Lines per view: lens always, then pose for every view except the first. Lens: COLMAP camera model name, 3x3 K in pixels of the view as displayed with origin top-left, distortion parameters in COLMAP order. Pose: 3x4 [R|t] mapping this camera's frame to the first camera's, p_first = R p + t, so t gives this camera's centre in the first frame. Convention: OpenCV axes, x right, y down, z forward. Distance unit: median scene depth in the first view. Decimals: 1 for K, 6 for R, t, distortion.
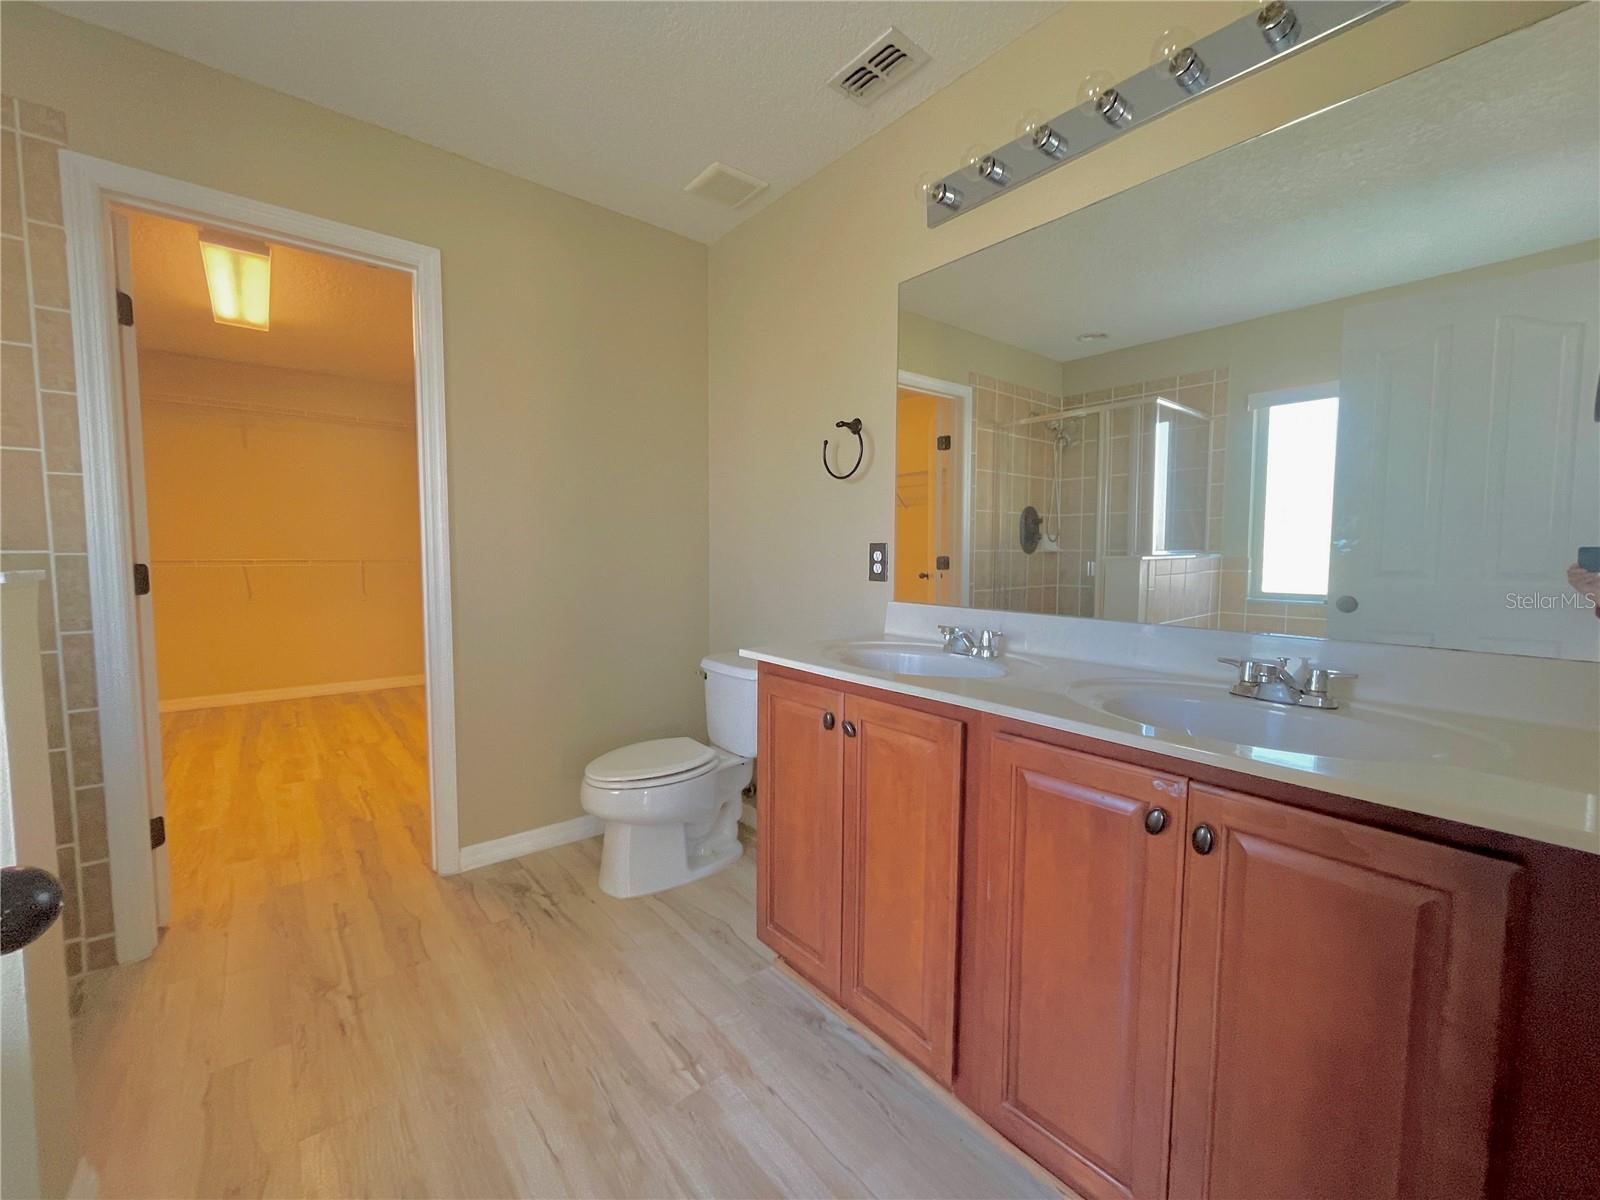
lens RADIAL K [[649.0, 0, 800.0], [0, 649.0, 600.0], [0, 0, 1]] dist [-0.000422, -0.000164]
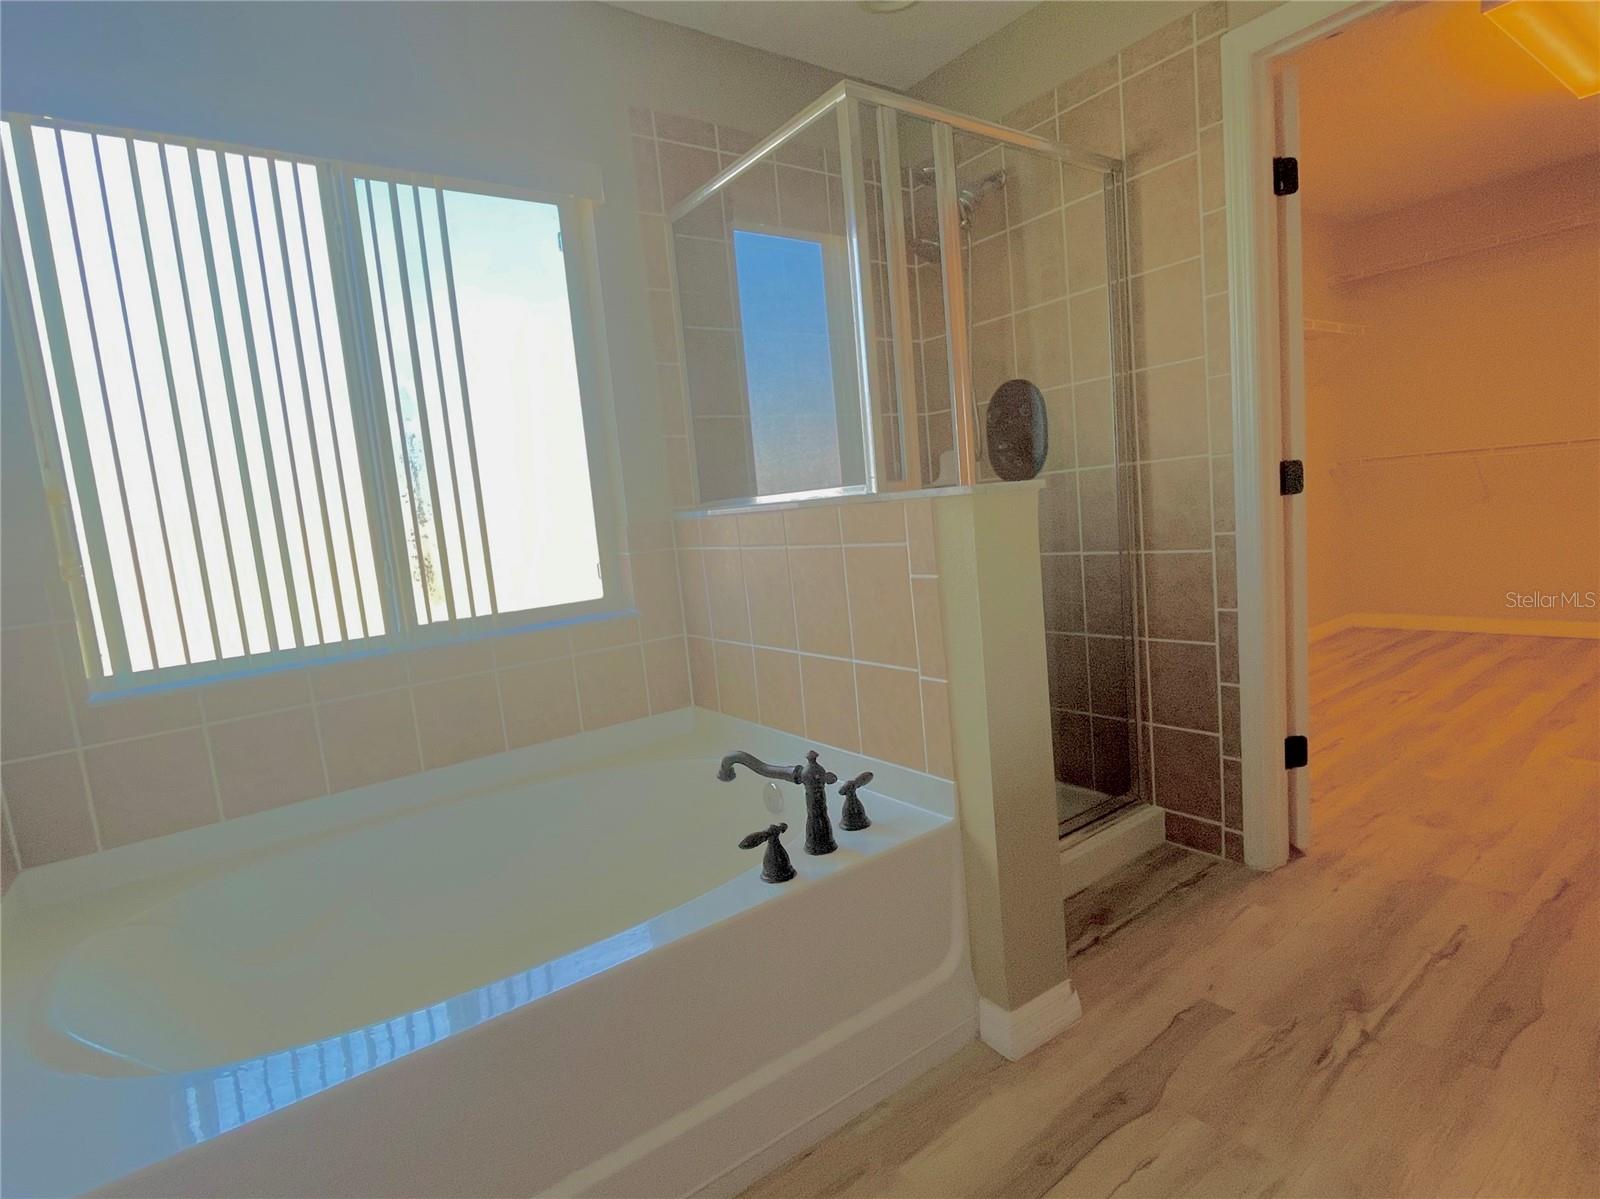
lens RADIAL K [[826.0, 0, 801.8], [0, 826.0, 619.5], [0, 0, 1]] dist [-0.027766, -0.000171]
pose [[-0.059823, 0.141907, -0.988071, 0.199121], [0.014010, 0.989865, 0.141316, -0.006985], [0.998111, -0.005389, -0.061205, 0.389789]]
